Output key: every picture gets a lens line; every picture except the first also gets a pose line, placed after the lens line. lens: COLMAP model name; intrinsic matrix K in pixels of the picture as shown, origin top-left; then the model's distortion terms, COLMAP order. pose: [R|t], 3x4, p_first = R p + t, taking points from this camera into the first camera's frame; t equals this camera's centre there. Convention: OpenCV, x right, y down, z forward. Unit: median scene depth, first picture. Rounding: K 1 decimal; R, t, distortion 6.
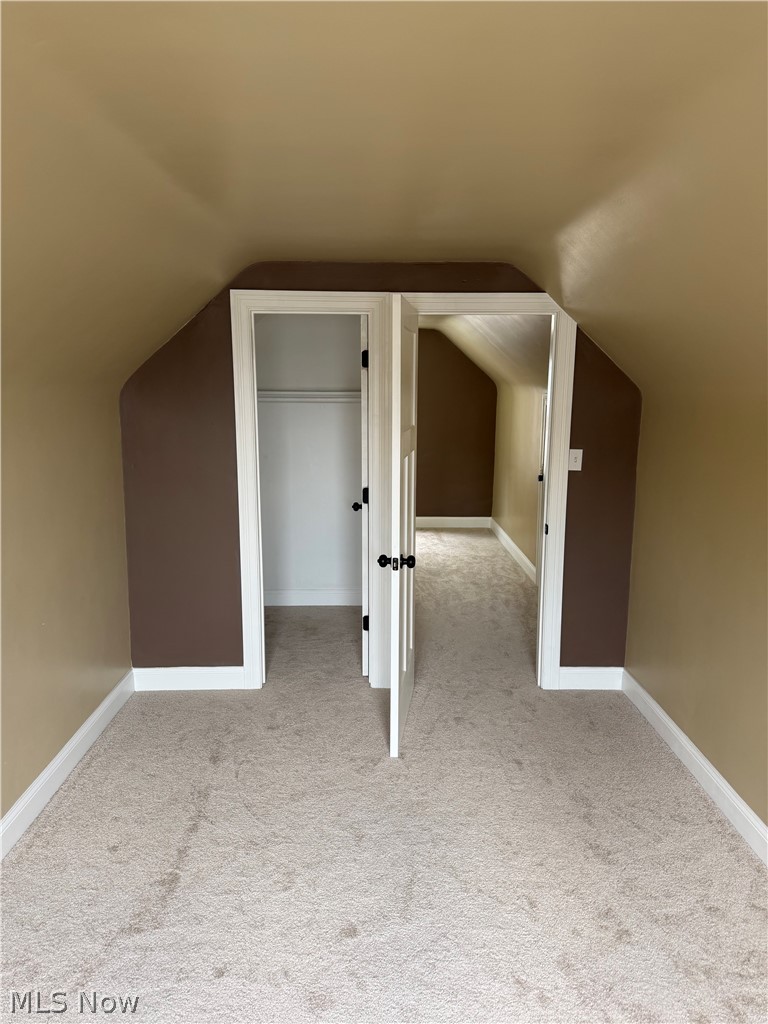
lens RADIAL K [[715.7, 0, 384.0], [0, 715.7, 512.0], [0, 0, 1]] dist [-0.002623, -0.001028]
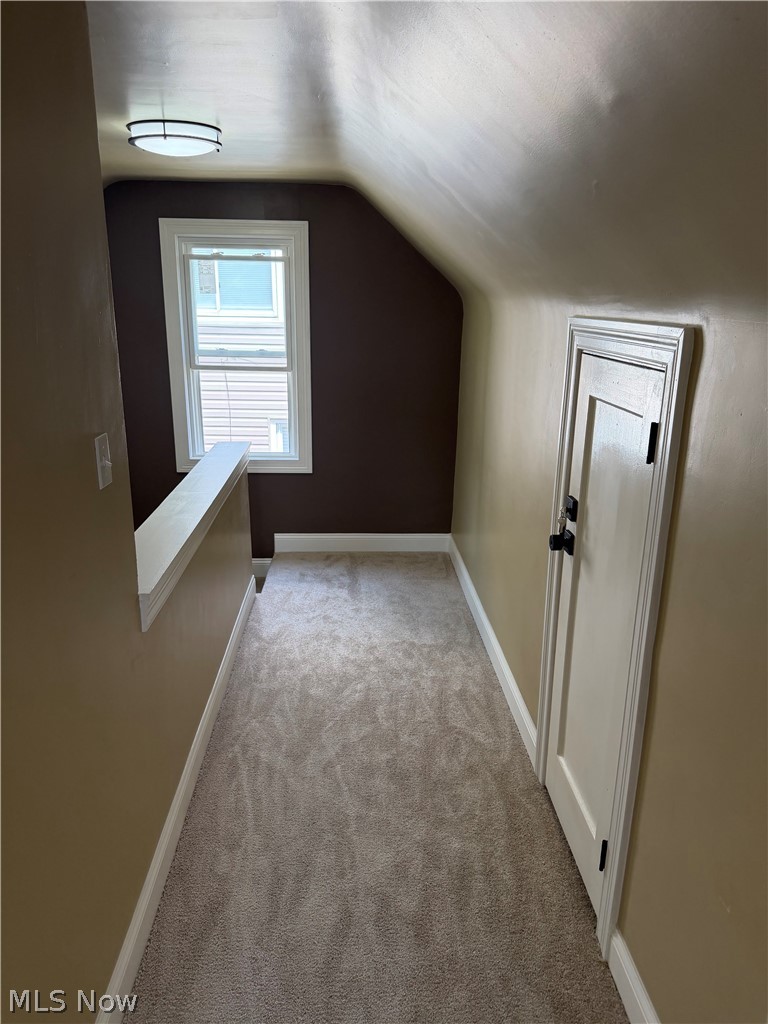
lens RADIAL K [[715.7, 0, 384.0], [0, 715.7, 512.0], [0, 0, 1]] dist [-0.002623, -0.001028]
pose [[0.999574, 0.000787, 0.029167, 0.109154], [-0.003977, 0.993980, 0.109486, -0.099759], [-0.028905, -0.109556, 0.993560, 0.594677]]
